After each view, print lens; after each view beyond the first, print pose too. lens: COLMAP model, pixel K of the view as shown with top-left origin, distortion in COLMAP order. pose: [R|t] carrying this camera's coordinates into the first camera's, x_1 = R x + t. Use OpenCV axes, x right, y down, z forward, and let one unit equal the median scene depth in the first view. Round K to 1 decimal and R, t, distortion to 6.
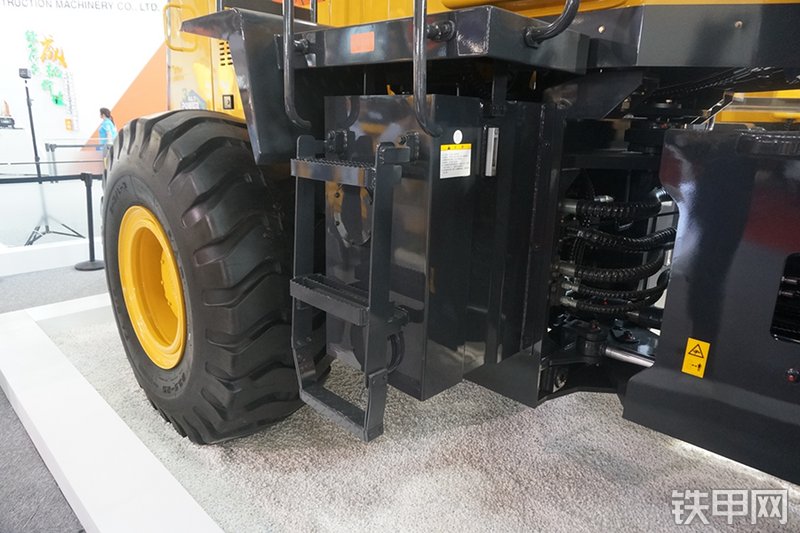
lens RADIAL K [[533.6, 0, 400.0], [0, 533.6, 266.5], [0, 0, 1]] dist [-0.054195, 0.037056]
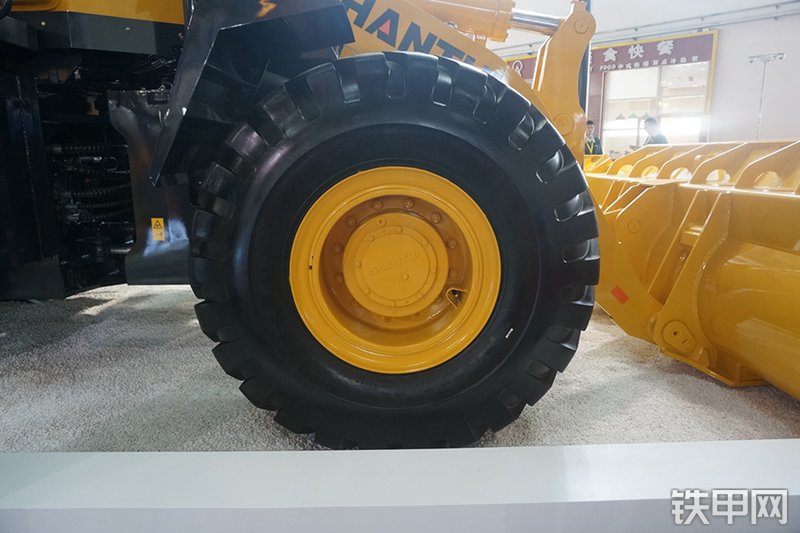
lens RADIAL K [[533.6, 0, 400.0], [0, 533.6, 266.5], [0, 0, 1]] dist [-0.054195, 0.037056]
pose [[0.709364, -0.172180, 0.683489, -0.045256], [0.211340, 0.977045, 0.026790, 0.360660], [-0.672412, 0.125445, 0.729469, -0.626485]]
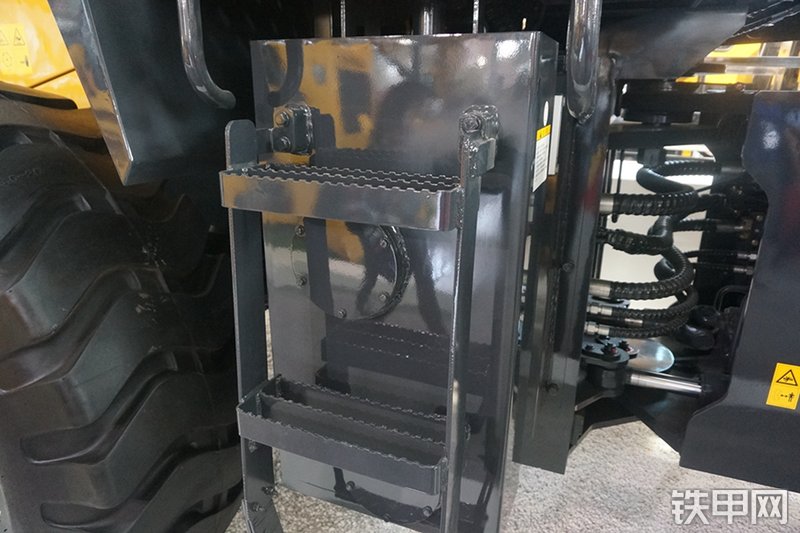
lens RADIAL K [[533.6, 0, 400.0], [0, 533.6, 266.5], [0, 0, 1]] dist [-0.054195, 0.037056]
pose [[0.928235, -0.135334, 0.346504, -0.196773], [0.115985, 0.990333, 0.076086, -0.116331], [-0.353451, -0.030436, 0.934958, 0.428600]]
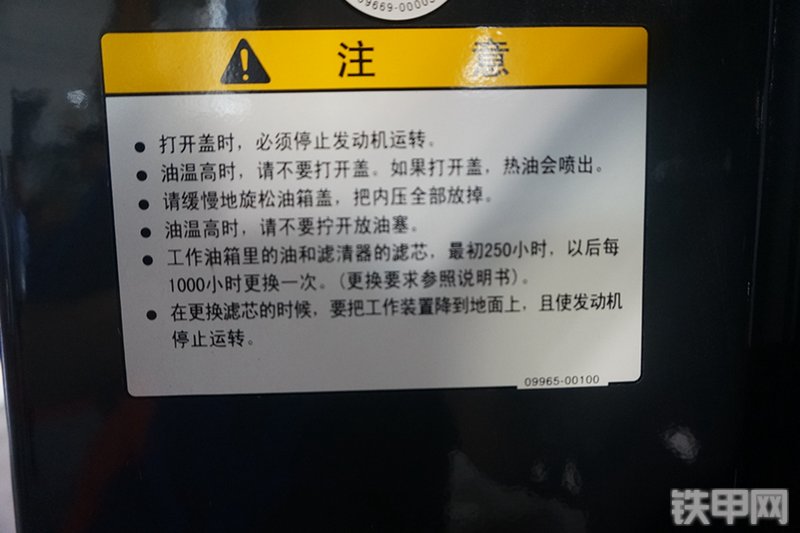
lens RADIAL K [[533.6, 0, 400.0], [0, 533.6, 266.5], [0, 0, 1]] dist [-0.054195, 0.037056]
pose [[0.729218, 0.041641, -0.683013, 0.136599], [-0.159275, 0.981060, -0.110238, -0.146956], [0.665487, 0.189174, 0.722039, 0.762569]]
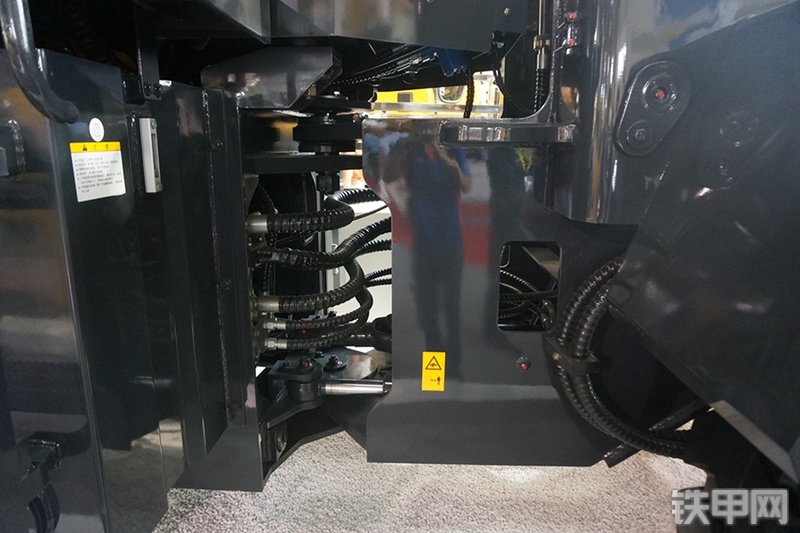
lens RADIAL K [[533.6, 0, 400.0], [0, 533.6, 266.5], [0, 0, 1]] dist [-0.054195, 0.037056]
pose [[0.749472, -0.169882, 0.639868, -0.029787], [0.191946, 0.980761, 0.035563, -0.041337], [-0.633600, 0.096166, 0.767661, 0.285909]]
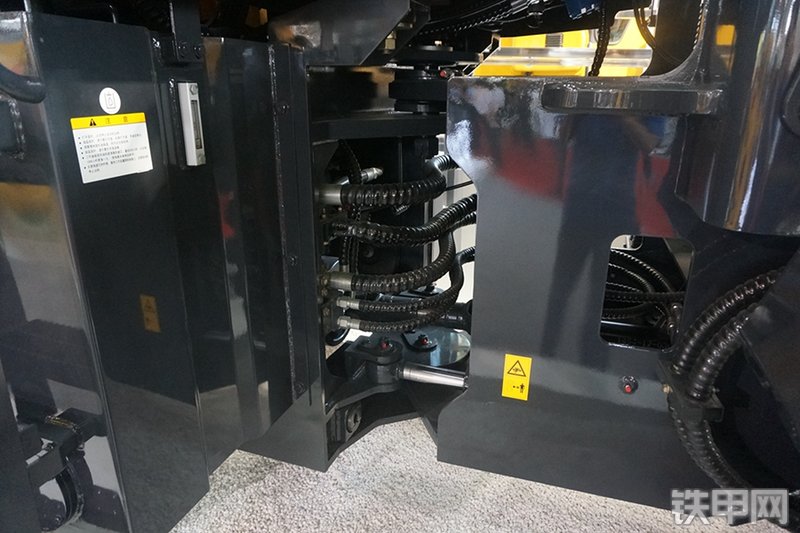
lens RADIAL K [[533.6, 0, 400.0], [0, 533.6, 266.5], [0, 0, 1]] dist [-0.054195, 0.037056]
pose [[0.905097, -0.157032, 0.395145, 0.110619], [0.132106, 0.987168, 0.089709, -0.072019], [-0.404162, -0.028994, 0.914228, 0.321565]]
